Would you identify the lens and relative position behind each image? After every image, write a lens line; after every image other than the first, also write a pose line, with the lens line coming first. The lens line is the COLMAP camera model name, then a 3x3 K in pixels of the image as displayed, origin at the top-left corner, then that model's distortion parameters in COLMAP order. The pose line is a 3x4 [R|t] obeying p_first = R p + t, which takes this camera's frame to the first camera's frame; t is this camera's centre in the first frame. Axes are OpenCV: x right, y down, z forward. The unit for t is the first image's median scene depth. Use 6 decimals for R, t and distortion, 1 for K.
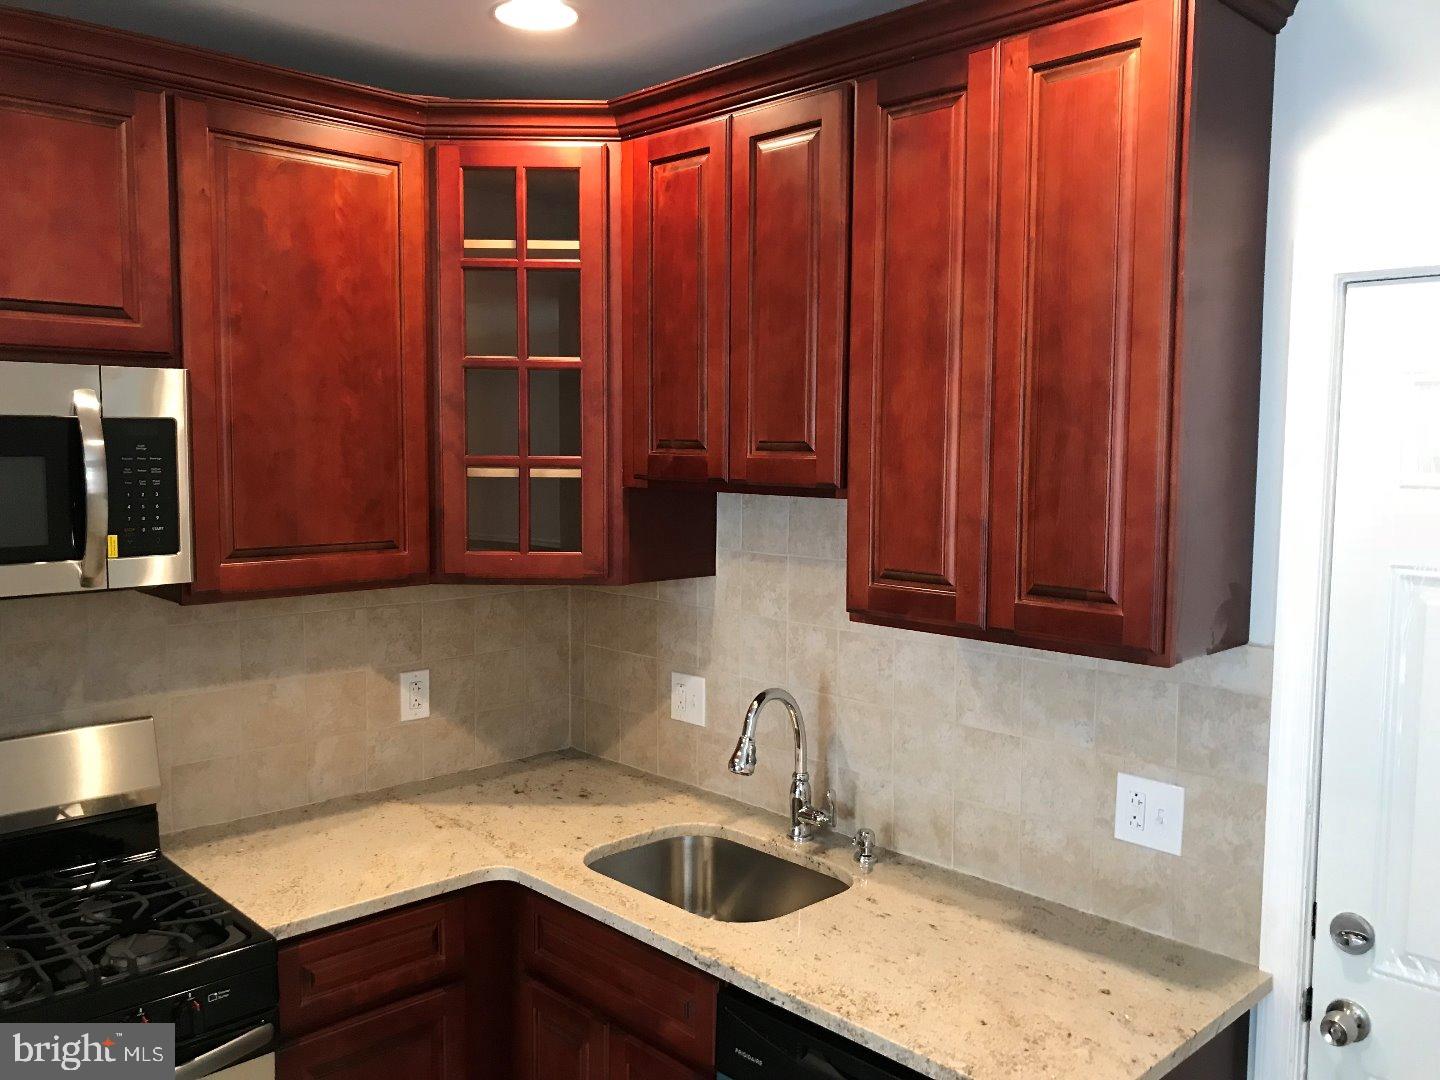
lens RADIAL K [[1175.3, 0, 714.3], [0, 1175.3, 533.0], [0, 0, 1]] dist [0.036715, -0.050720]
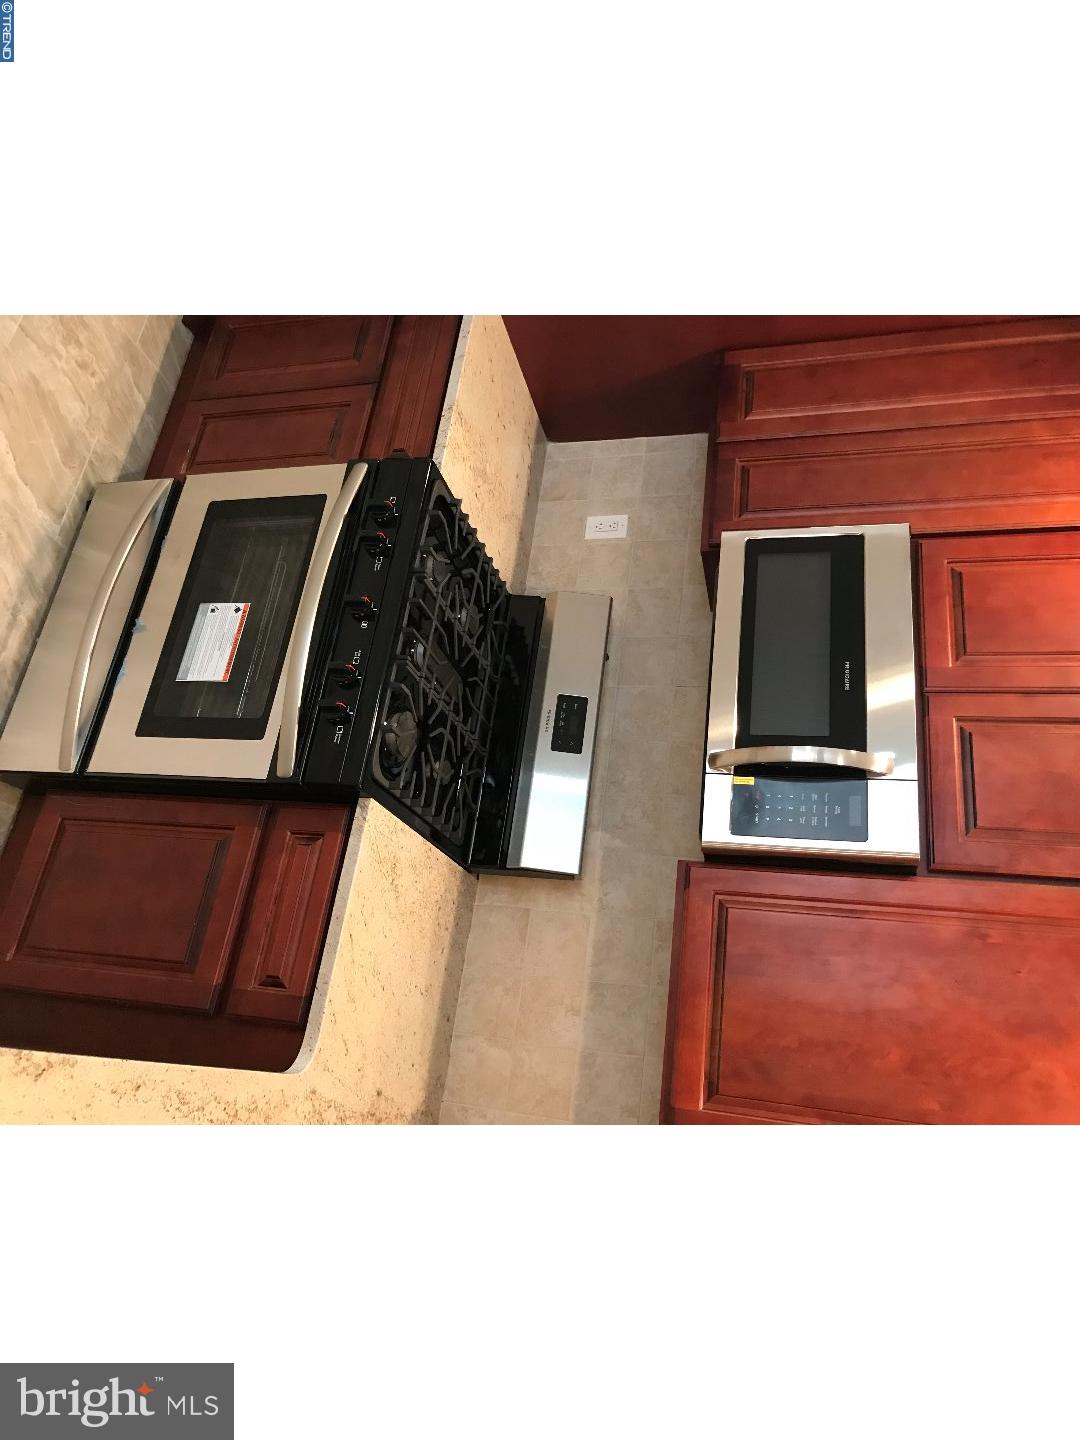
lens RADIAL K [[880.2, 0, 541.6], [0, 880.2, 722.7], [0, 0, 1]] dist [0.026529, -0.026146]
pose [[-0.263814, 0.388931, -0.882686, 0.236839], [-0.964333, -0.085924, 0.250356, -0.007692], [0.021528, 0.917251, 0.397727, 0.569242]]
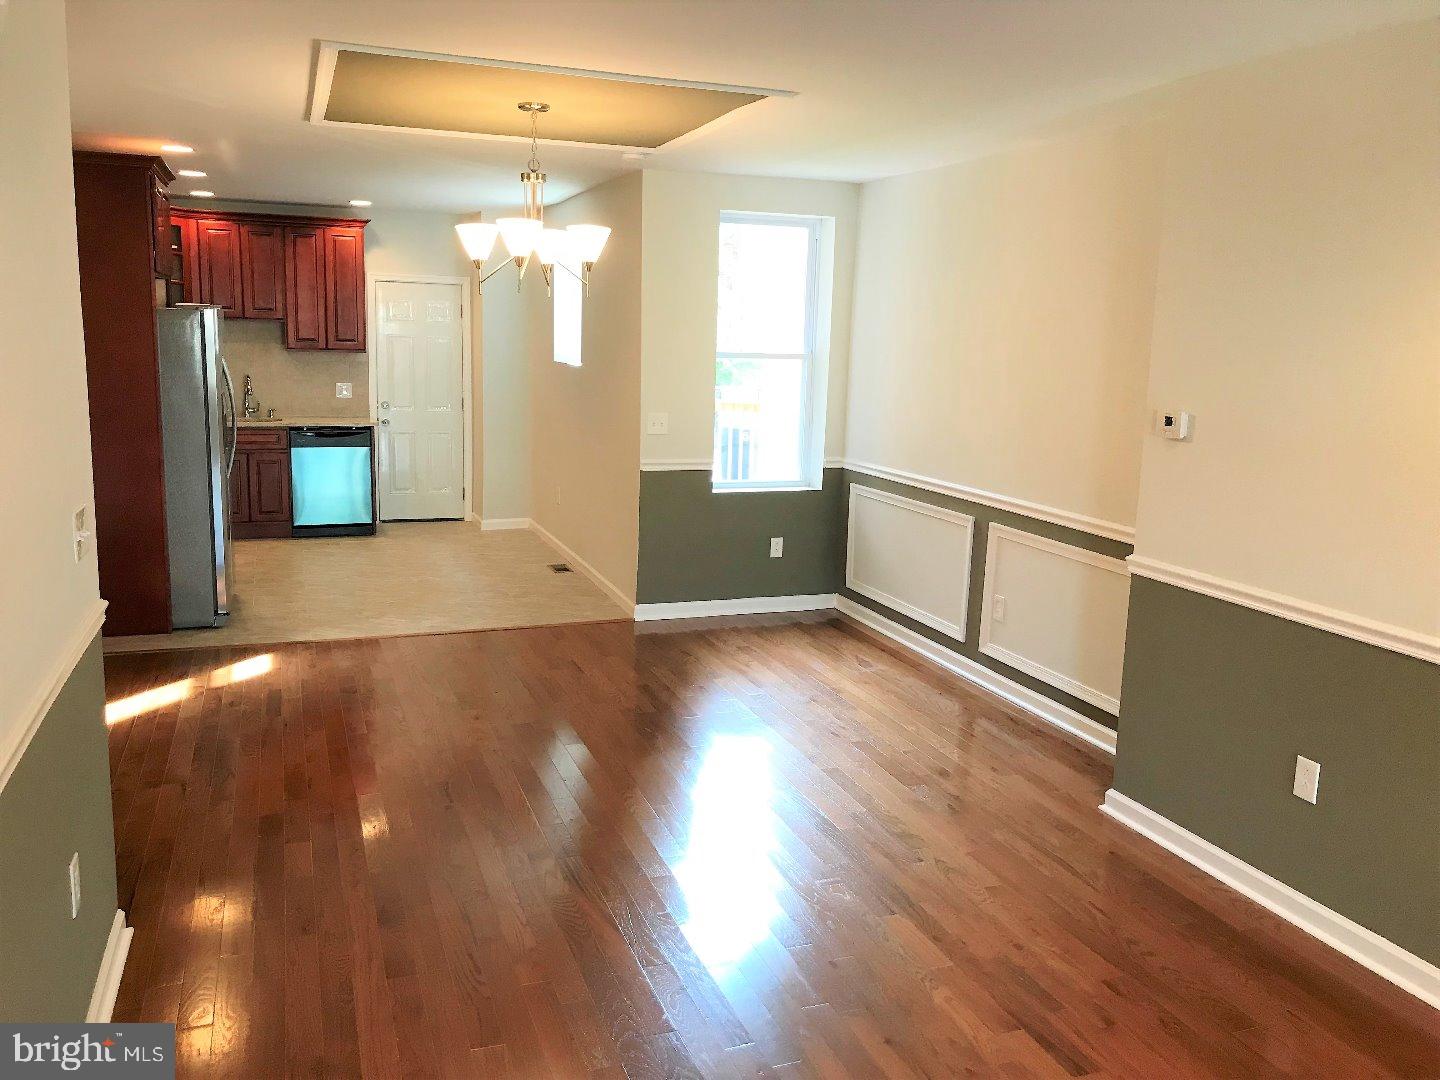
lens RADIAL K [[1175.3, 0, 721.0], [0, 1175.3, 540.8], [0, 0, 1]] dist [0.036715, -0.050720]
pose [[0.396985, -0.157612, 0.904191, -3.098305], [0.045461, 0.987313, 0.152142, 0.166212], [-0.916699, -0.019293, 0.399114, -2.076532]]
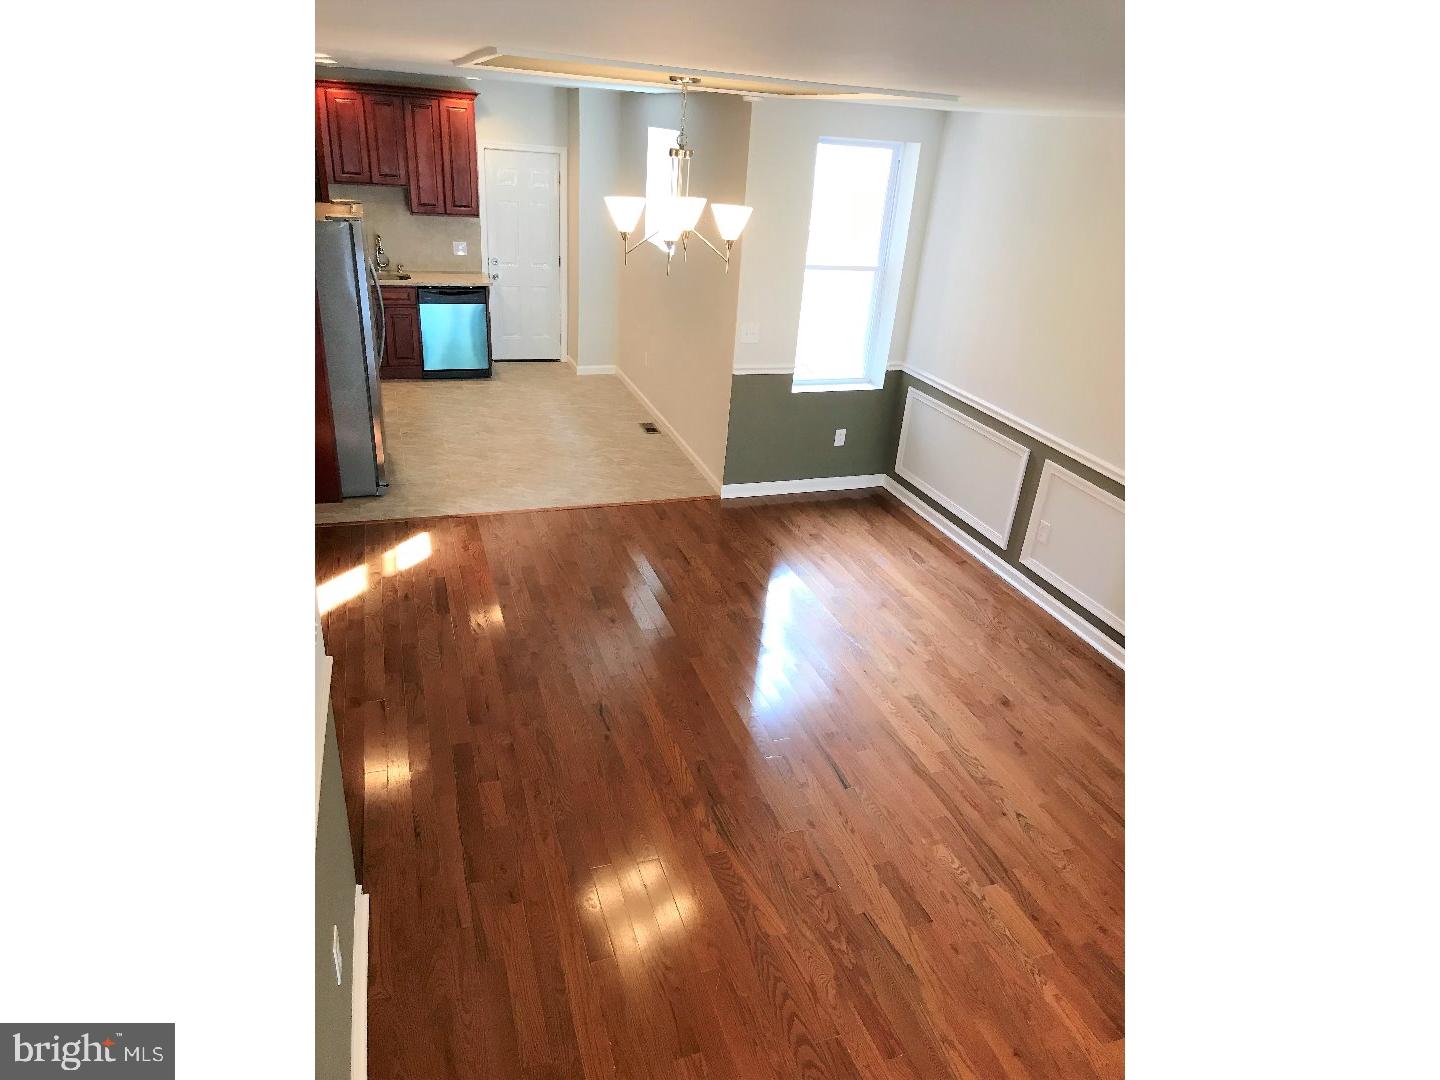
lens RADIAL K [[880.2, 0, 721.8], [0, 880.2, 544.4], [0, 0, 1]] dist [0.026529, -0.026146]
pose [[0.406070, -0.374447, 0.833605, -2.824908], [0.002925, 0.912726, 0.408562, -0.167984], [-0.913837, -0.163466, 0.371726, -1.714840]]
